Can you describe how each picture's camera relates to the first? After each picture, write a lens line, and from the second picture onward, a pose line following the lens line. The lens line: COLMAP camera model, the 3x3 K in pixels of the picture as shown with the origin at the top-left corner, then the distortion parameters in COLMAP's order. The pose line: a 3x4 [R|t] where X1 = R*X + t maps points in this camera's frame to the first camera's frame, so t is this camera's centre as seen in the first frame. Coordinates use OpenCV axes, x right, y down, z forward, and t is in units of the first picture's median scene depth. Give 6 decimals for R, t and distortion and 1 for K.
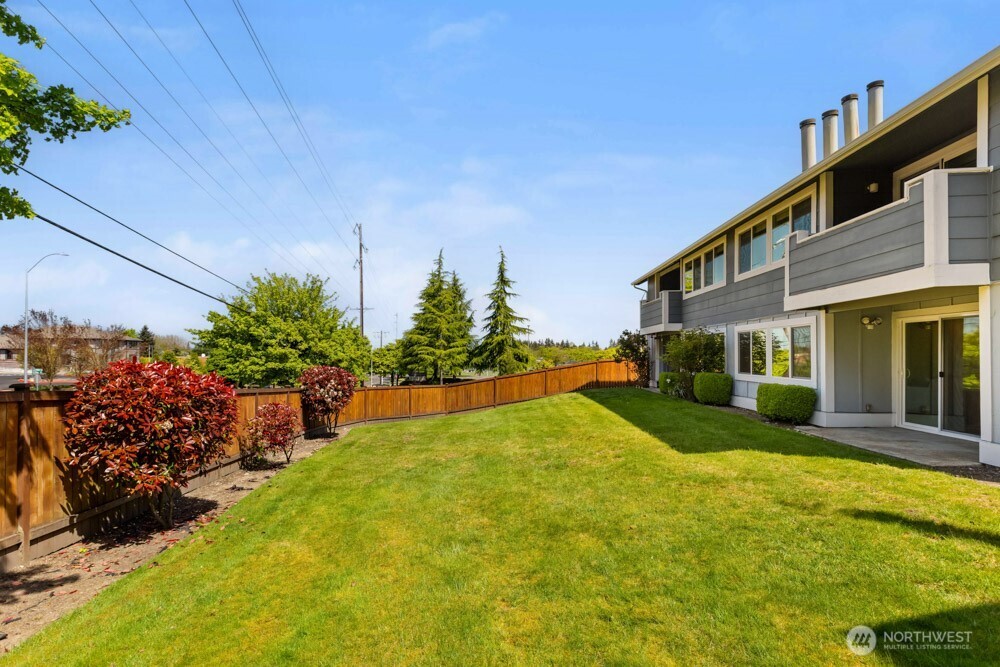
lens RADIAL K [[441.6, 0, 499.1], [0, 441.6, 339.1], [0, 0, 1]] dist [0.001723, 0.000288]
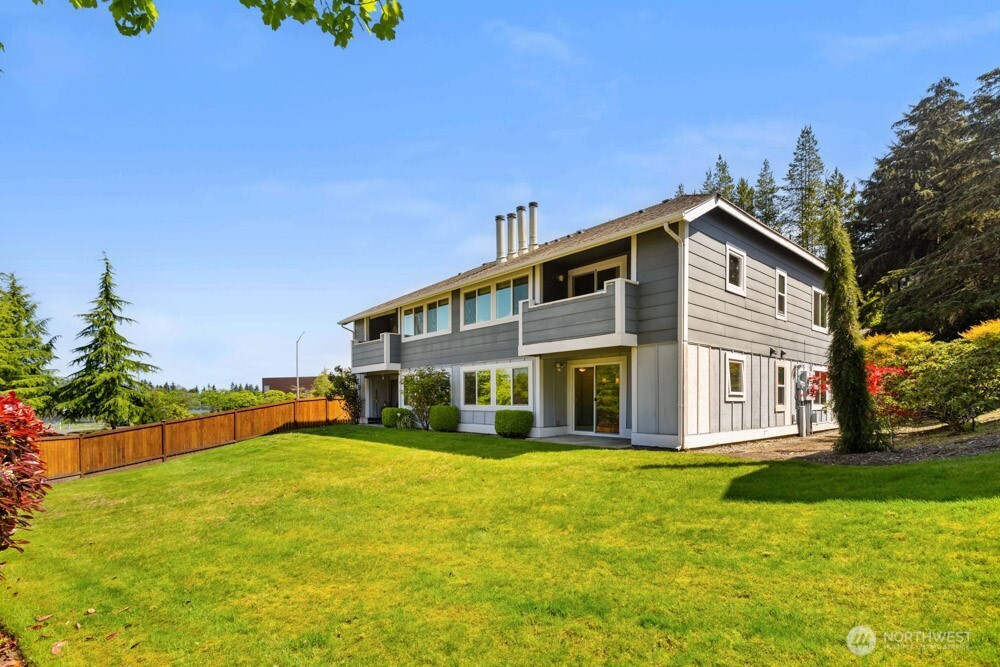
lens RADIAL K [[444.5, 0, 499.9], [0, 444.5, 389.9], [0, 0, 1]] dist [-0.014396, 0.000236]
pose [[0.710997, 0.009165, 0.703135, -0.236334], [-0.019192, 0.999795, 0.006375, 0.022505], [-0.702933, -0.018027, 0.711028, 0.037887]]
